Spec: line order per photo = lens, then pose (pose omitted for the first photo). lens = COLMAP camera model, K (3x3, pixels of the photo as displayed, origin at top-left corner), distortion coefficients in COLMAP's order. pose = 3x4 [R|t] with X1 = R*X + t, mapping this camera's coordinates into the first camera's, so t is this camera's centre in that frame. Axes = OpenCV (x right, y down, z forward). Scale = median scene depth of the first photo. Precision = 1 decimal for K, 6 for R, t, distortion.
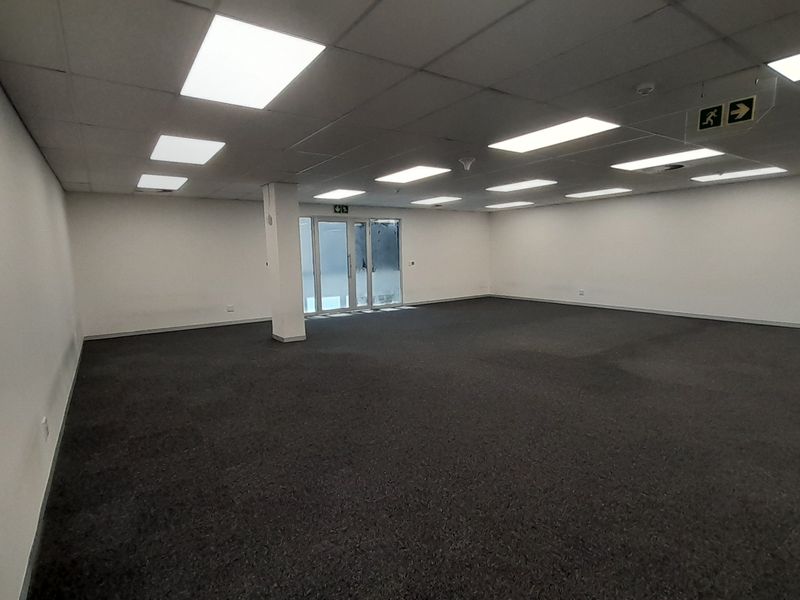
lens RADIAL K [[422.0, 0, 401.4], [0, 422.0, 312.4], [0, 0, 1]] dist [0.013670, -0.014512]
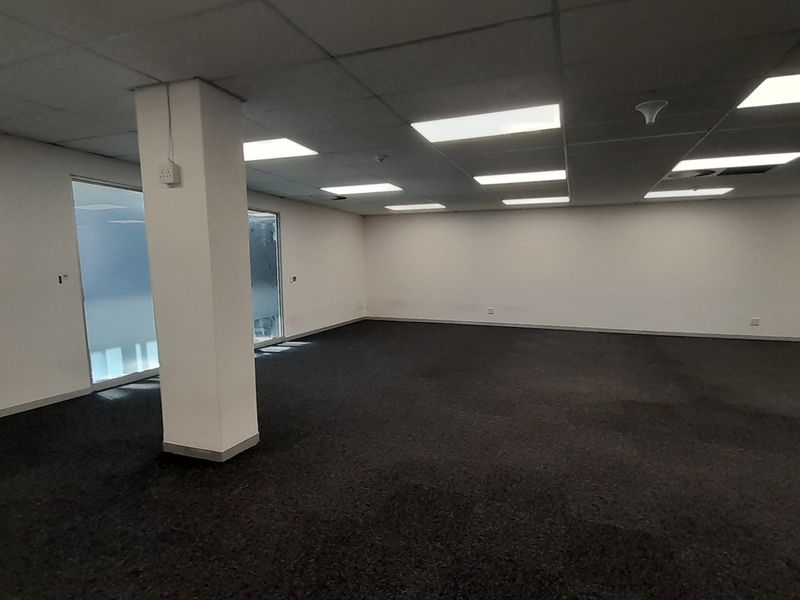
lens RADIAL K [[425.2, 0, 401.9], [0, 425.2, 318.7], [0, 0, 1]] dist [0.018697, -0.017837]
pose [[0.828466, -0.051382, 0.557677, -0.223361], [0.062501, 0.998044, -0.000894, -0.039274], [-0.556541, 0.035596, 0.830057, 0.328771]]
